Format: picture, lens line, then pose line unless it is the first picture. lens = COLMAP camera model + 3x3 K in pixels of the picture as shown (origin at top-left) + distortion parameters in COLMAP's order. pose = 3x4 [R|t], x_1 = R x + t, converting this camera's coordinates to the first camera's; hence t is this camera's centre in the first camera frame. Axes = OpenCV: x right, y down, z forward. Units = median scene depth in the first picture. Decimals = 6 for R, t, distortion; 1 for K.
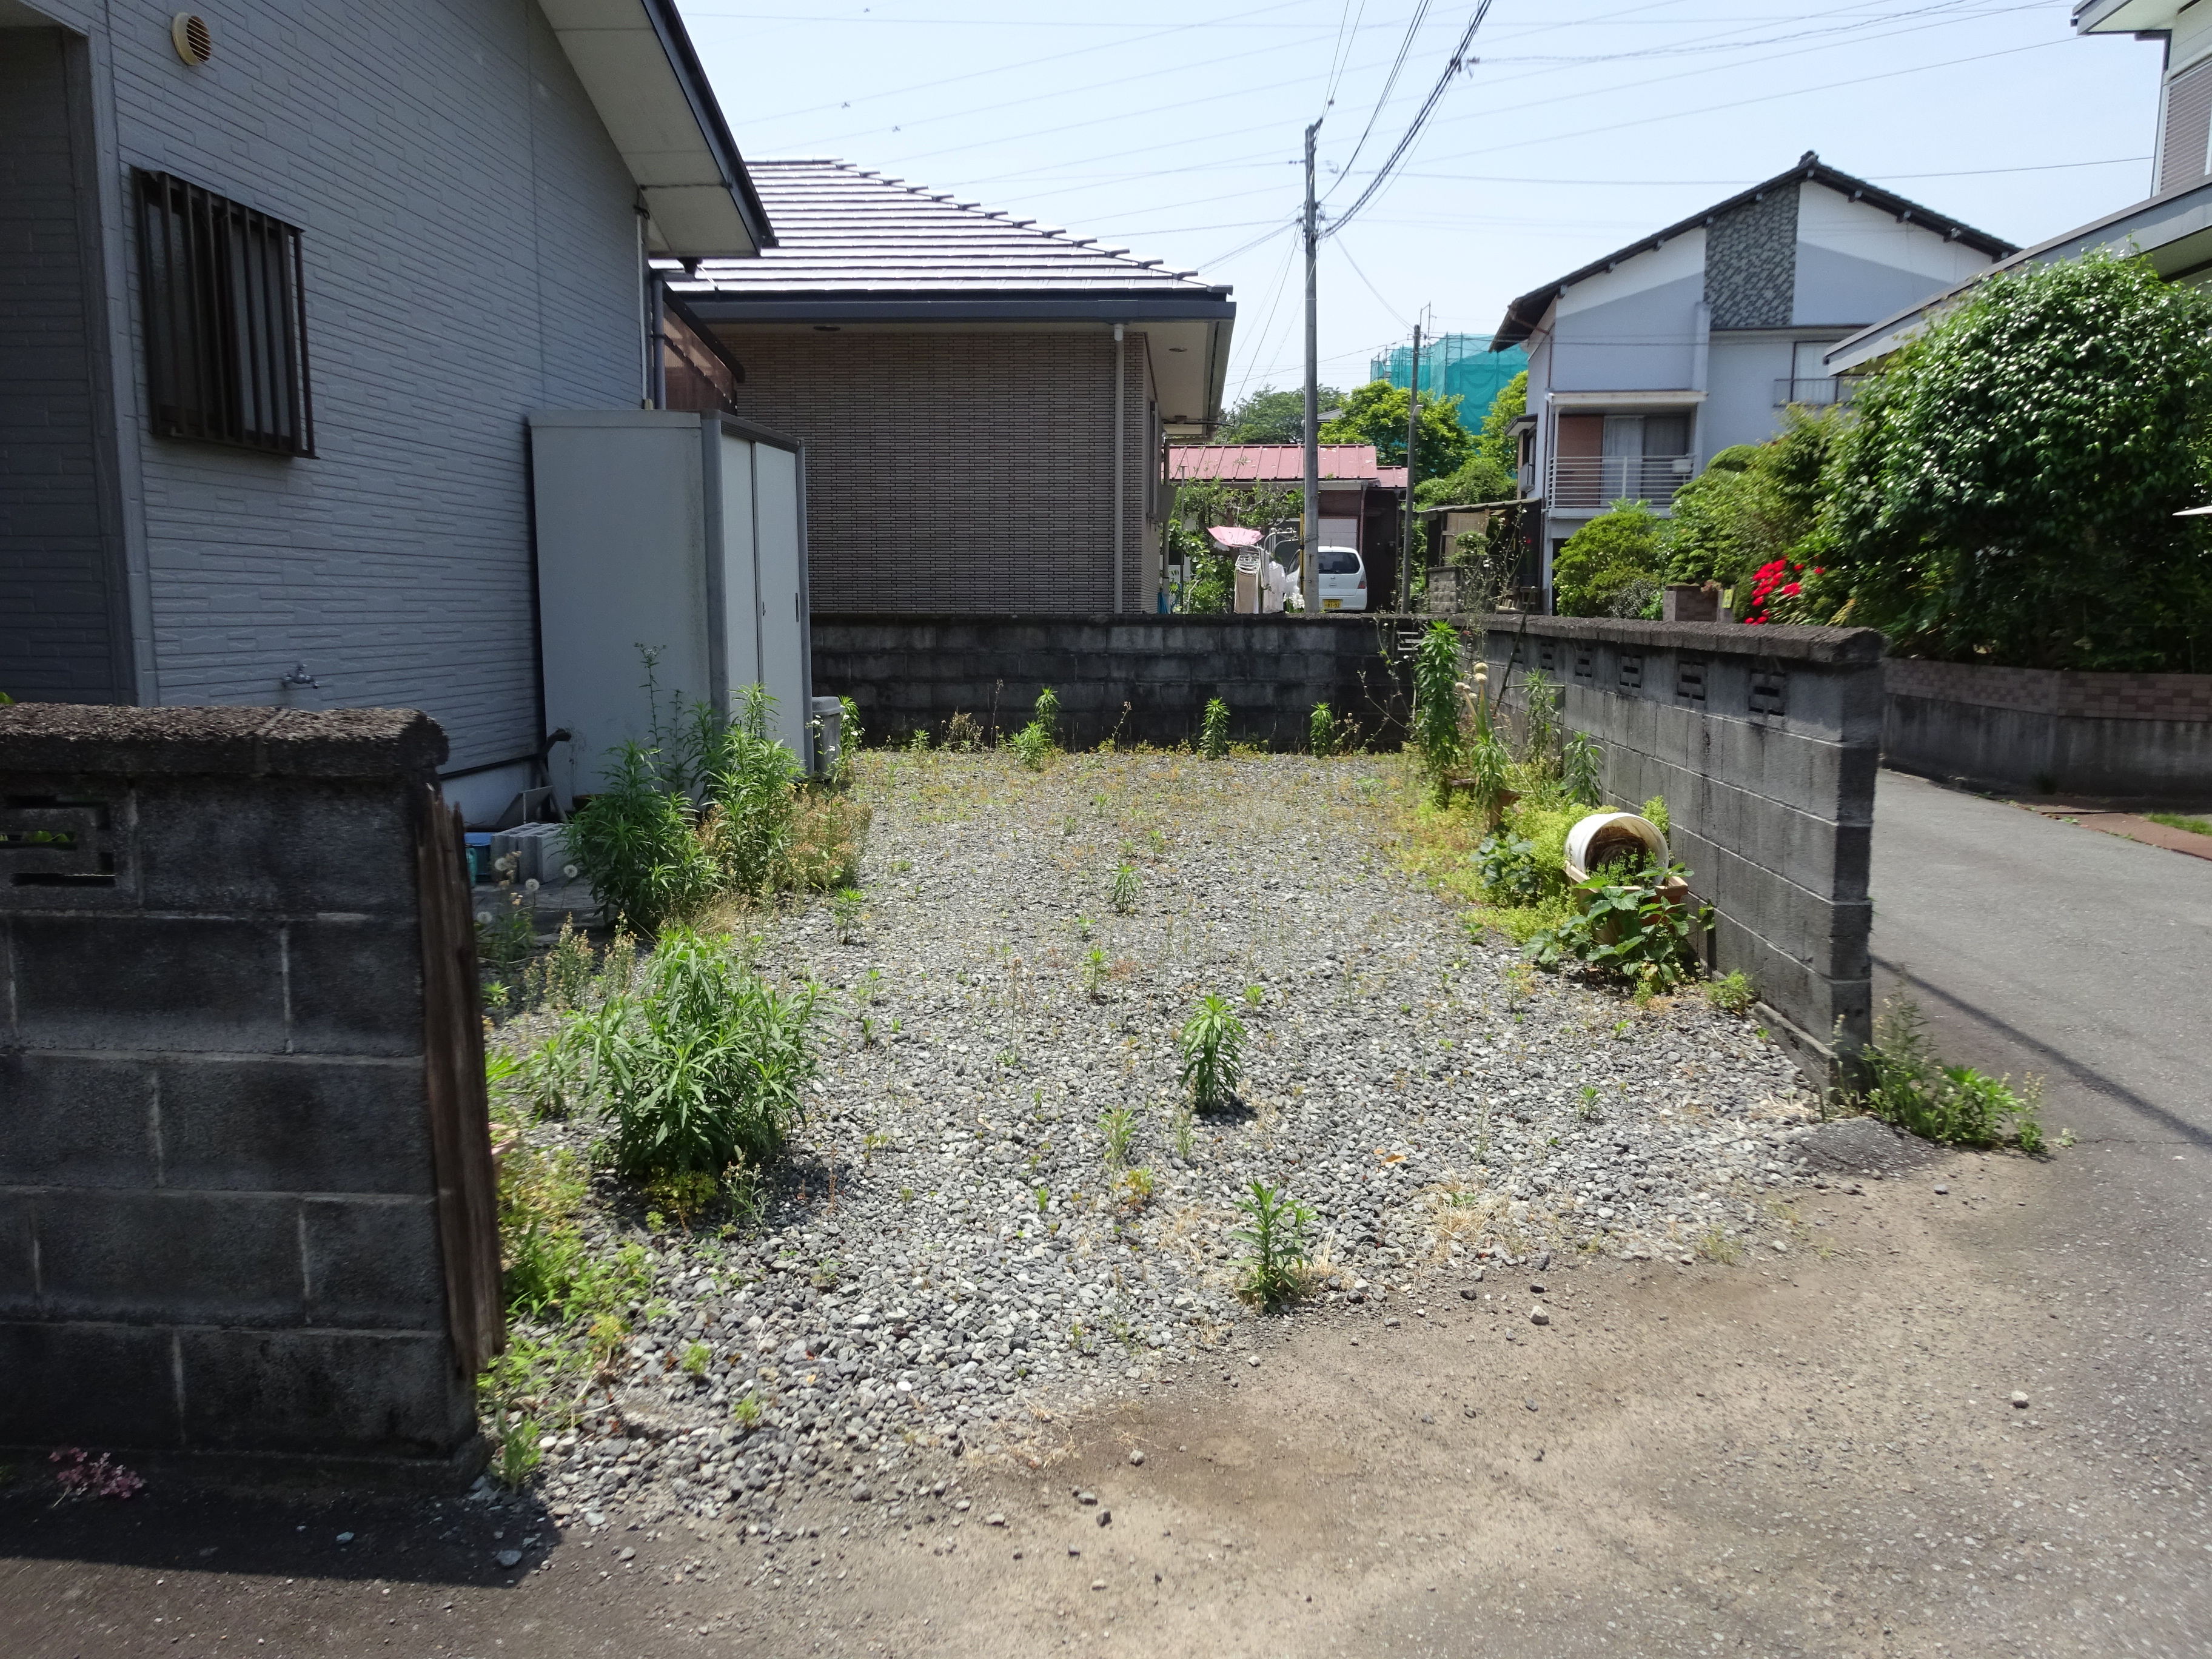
lens RADIAL K [[1636.3, 0, 1133.4], [0, 1636.3, 829.1], [0, 0, 1]] dist [-0.020745, 0.033308]
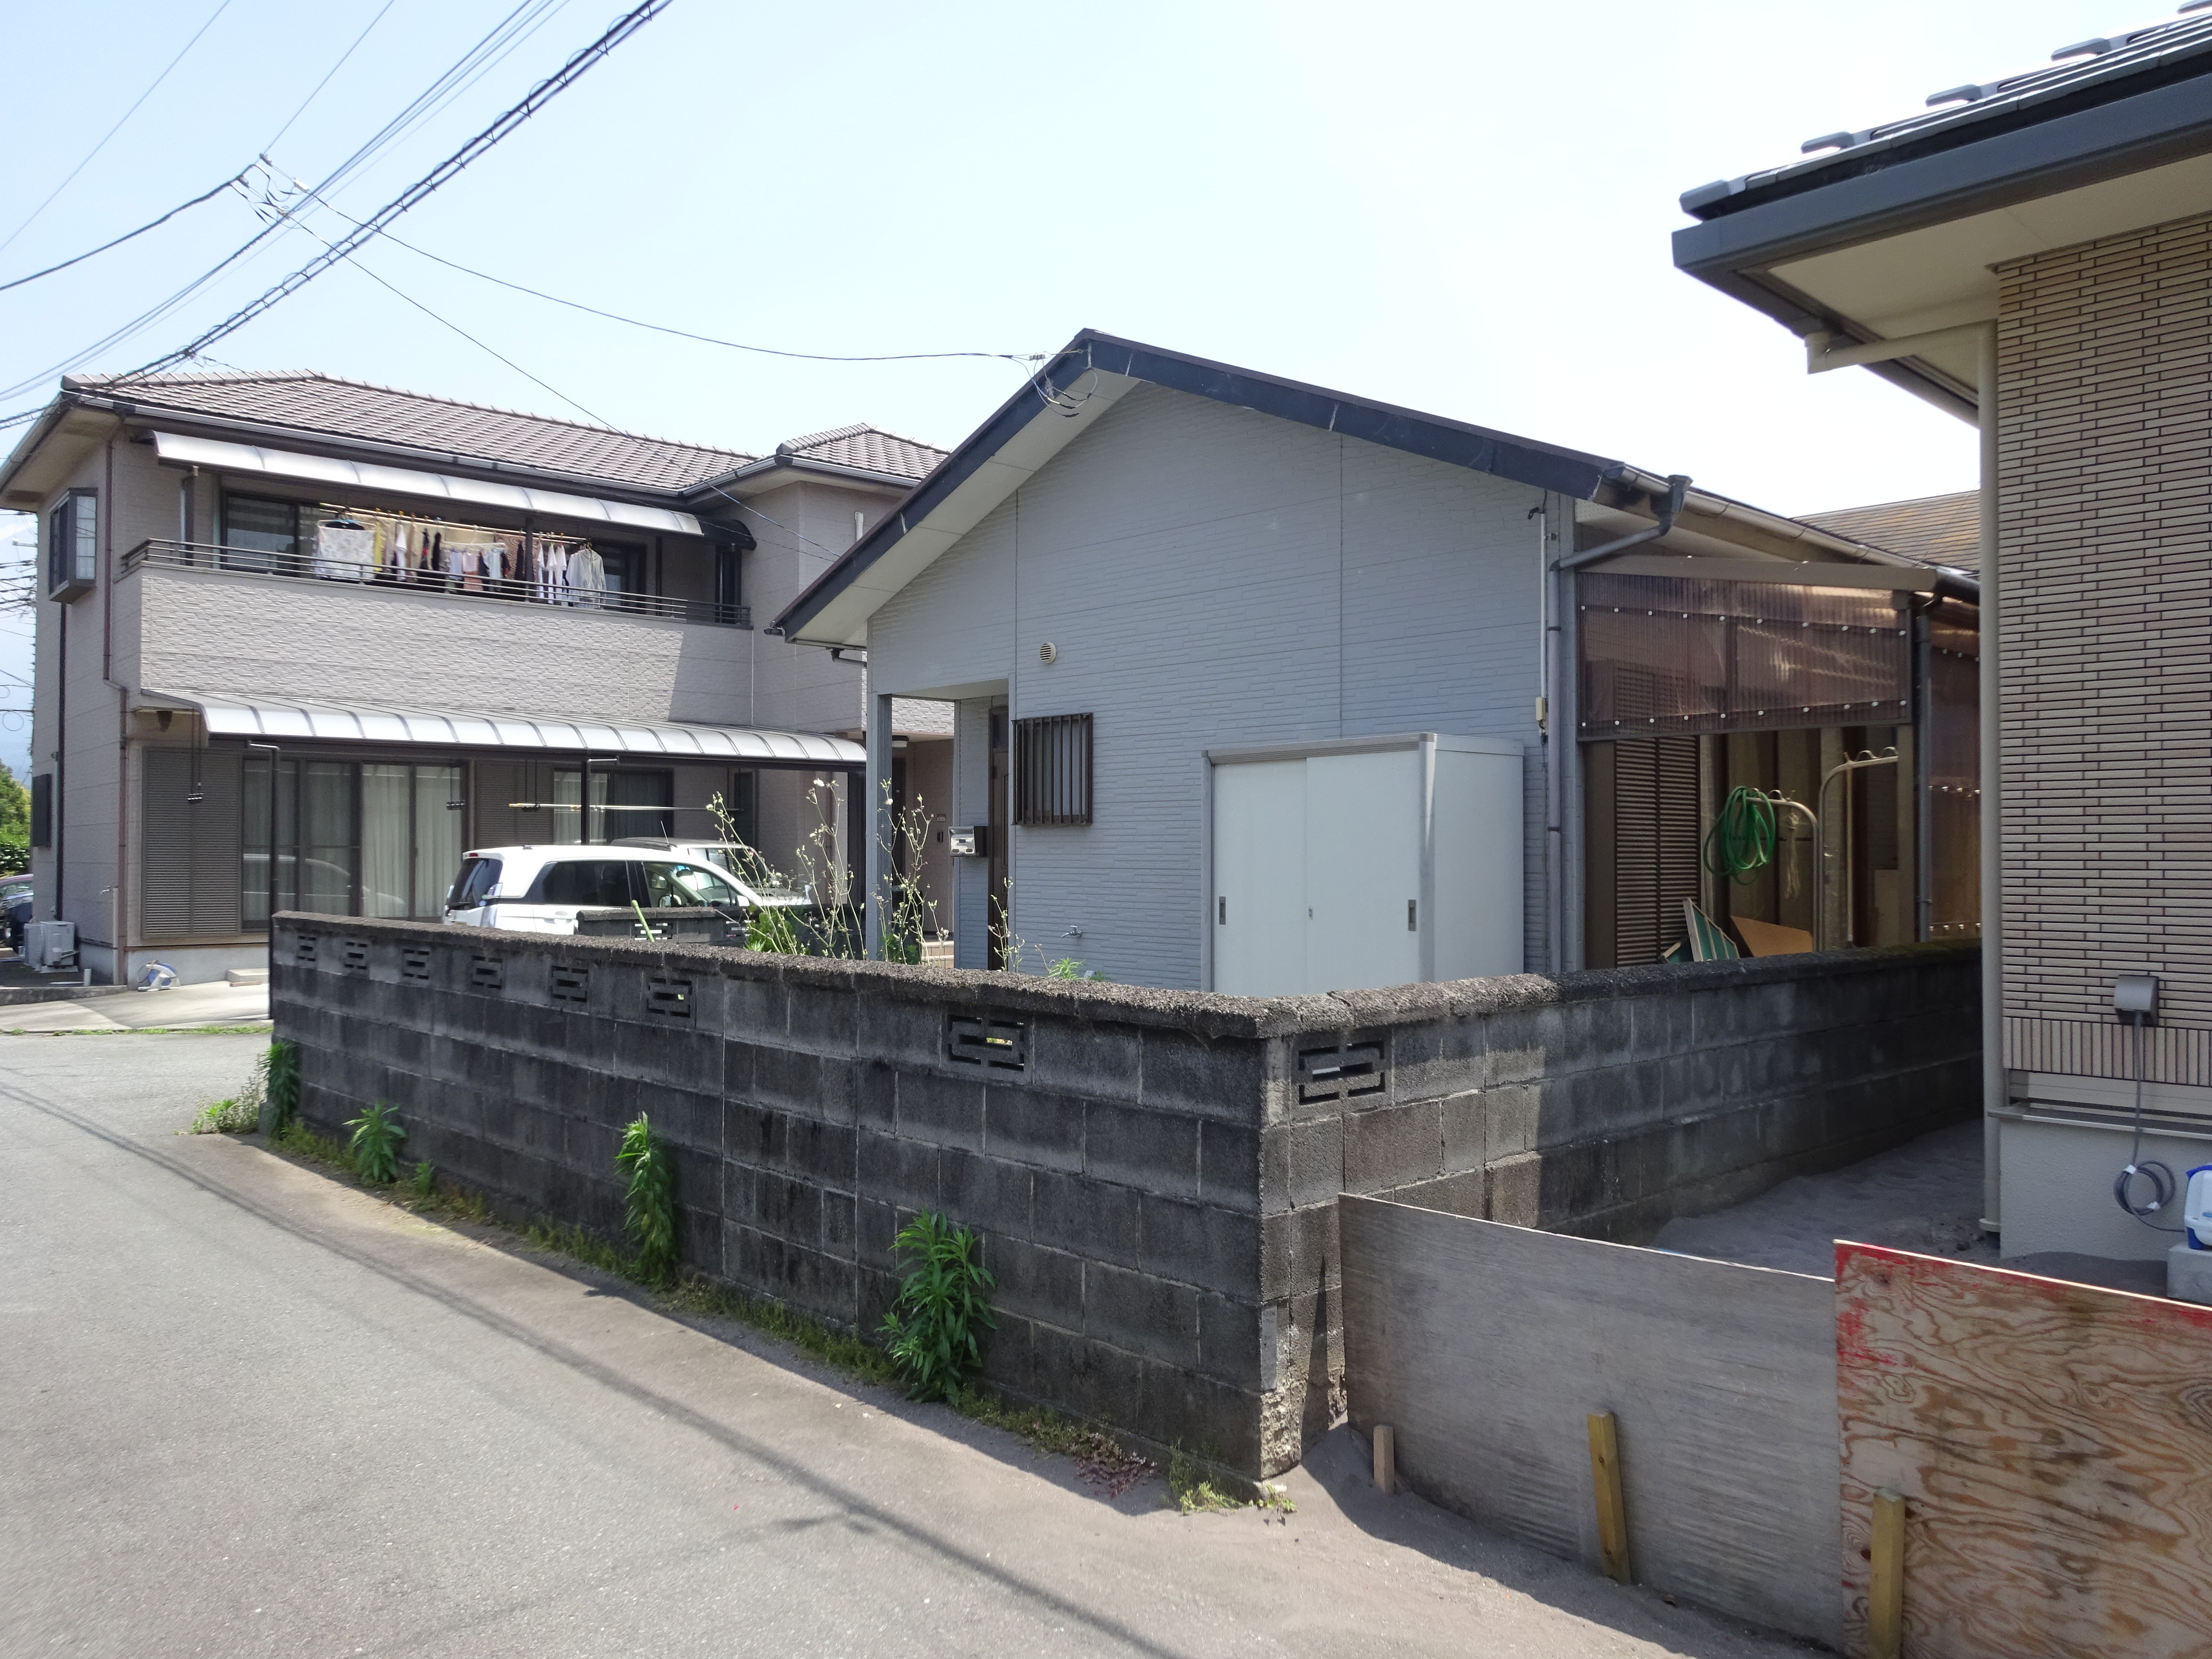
lens RADIAL K [[1636.3, 0, 1133.4], [0, 1636.3, 829.1], [0, 0, 1]] dist [-0.020745, 0.033308]
pose [[-0.660859, -0.016513, -0.750329, 0.505128], [-0.111079, 0.990899, 0.076026, -0.198042], [0.742245, 0.133588, -0.656679, 1.231997]]
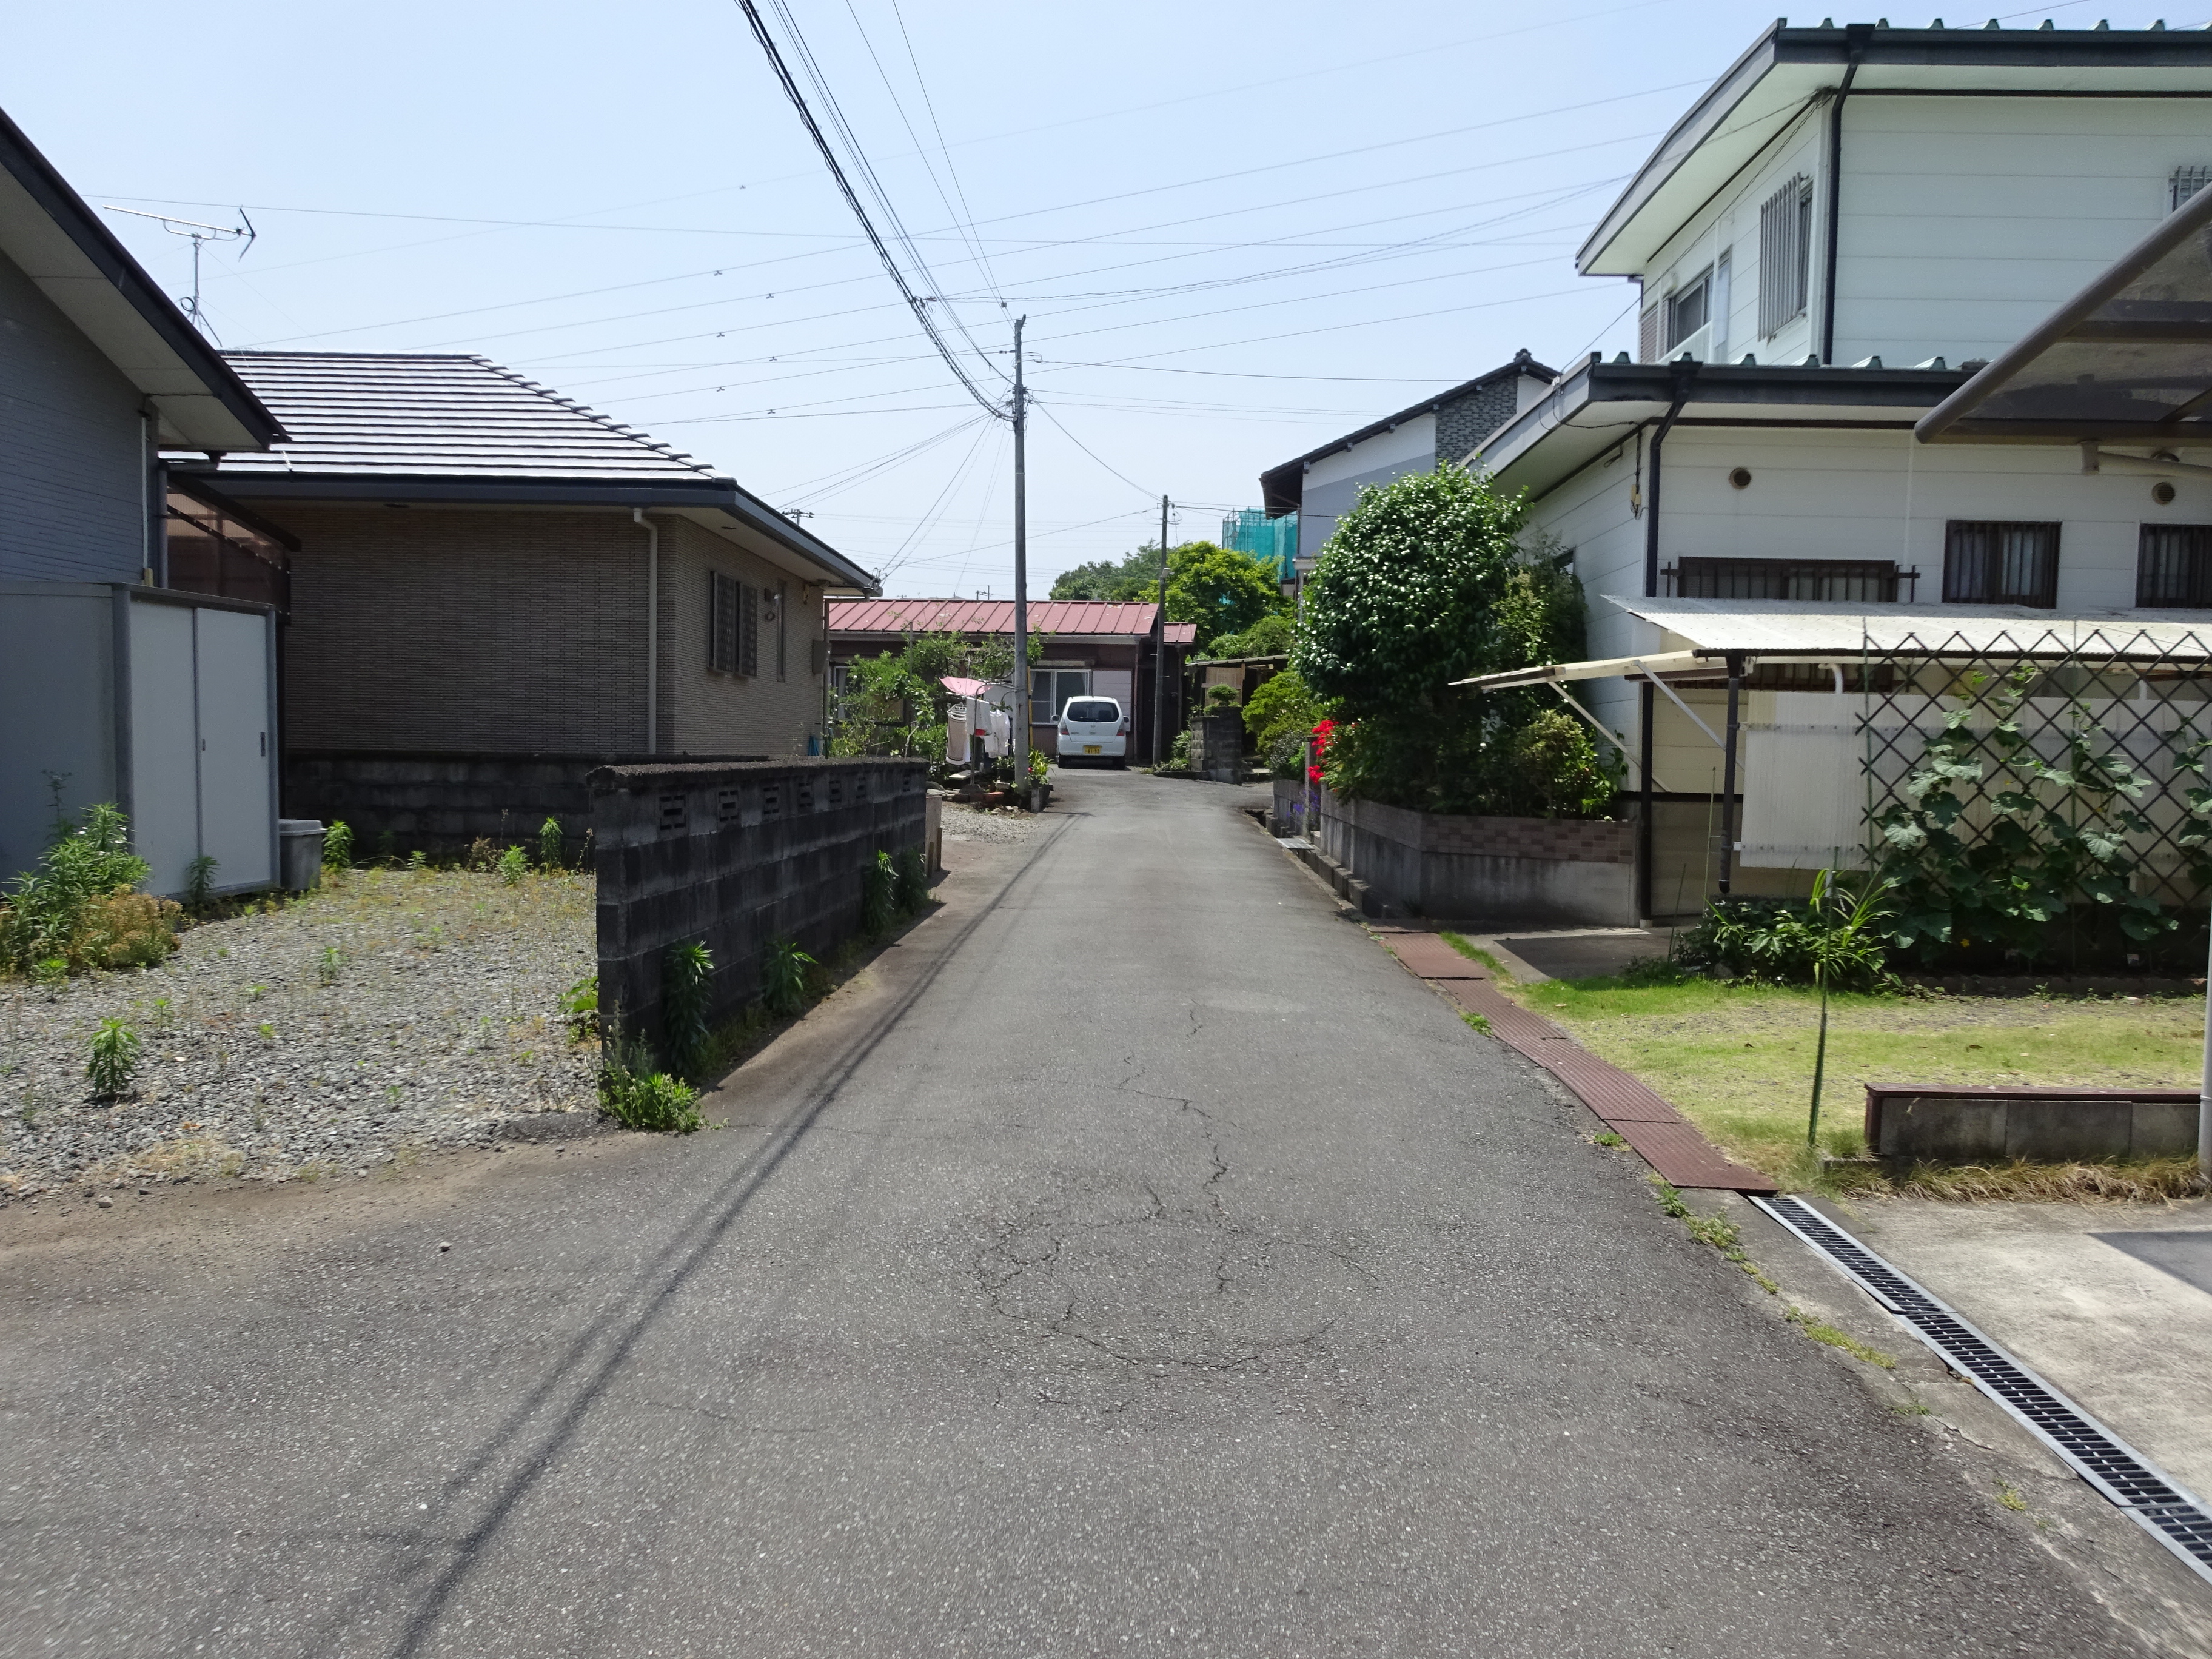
lens RADIAL K [[1636.3, 0, 1133.4], [0, 1636.3, 829.1], [0, 0, 1]] dist [-0.020745, 0.033308]
pose [[0.998979, 0.012568, 0.043405, 0.312822], [-0.008706, 0.996077, -0.088060, 0.020263], [-0.044341, 0.087592, 0.995169, -0.165438]]
